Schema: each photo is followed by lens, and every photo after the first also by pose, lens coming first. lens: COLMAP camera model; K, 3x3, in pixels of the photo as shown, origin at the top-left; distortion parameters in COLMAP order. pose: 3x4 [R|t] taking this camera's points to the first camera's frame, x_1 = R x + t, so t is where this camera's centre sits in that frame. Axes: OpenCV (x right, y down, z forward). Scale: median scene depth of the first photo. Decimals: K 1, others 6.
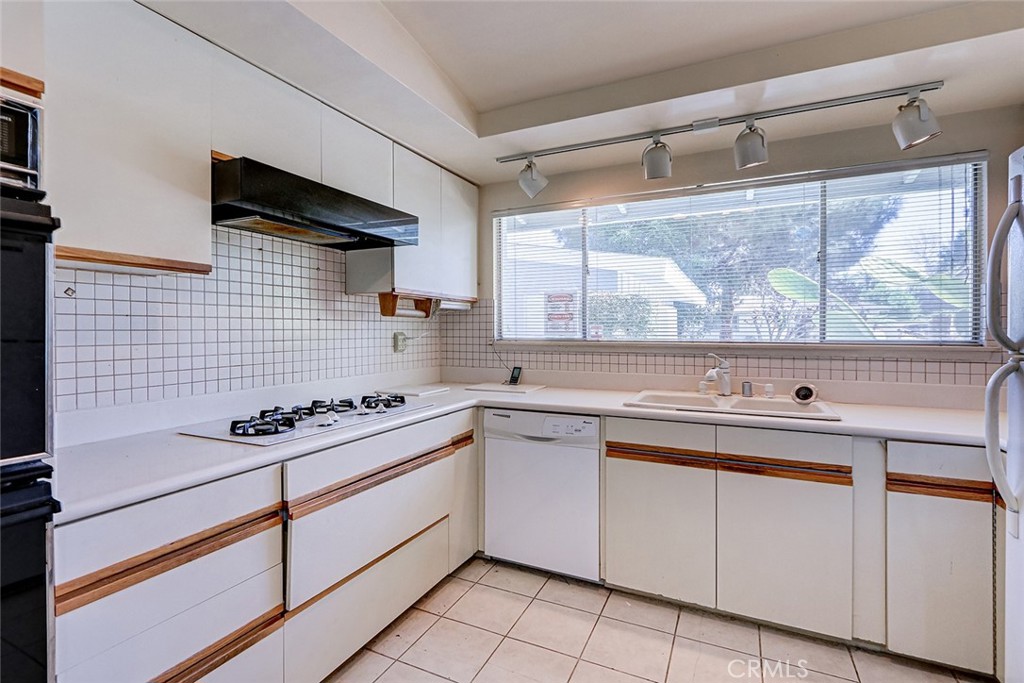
lens RADIAL K [[474.5, 0, 511.9], [0, 474.5, 332.9], [0, 0, 1]] dist [-0.002140, -0.001482]
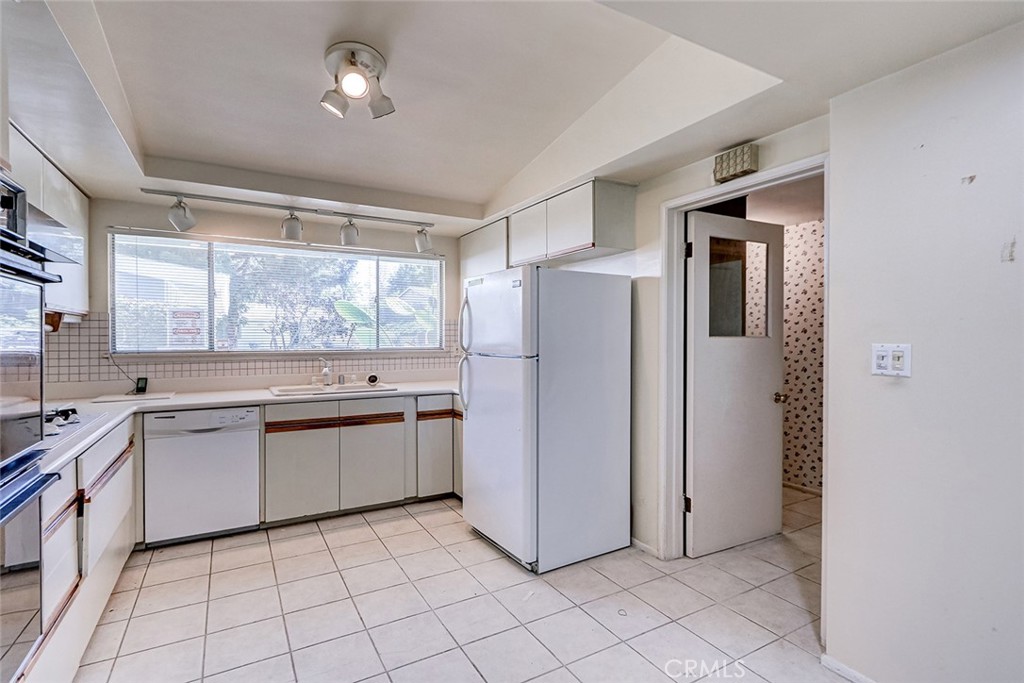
lens RADIAL K [[474.5, 0, 511.9], [0, 474.5, 340.5], [0, 0, 1]] dist [-0.002140, -0.001482]
pose [[0.545563, -0.005374, 0.838053, -0.532442], [0.002559, 0.999985, 0.004747, -0.018536], [-0.838066, -0.000446, 0.545569, -0.352601]]
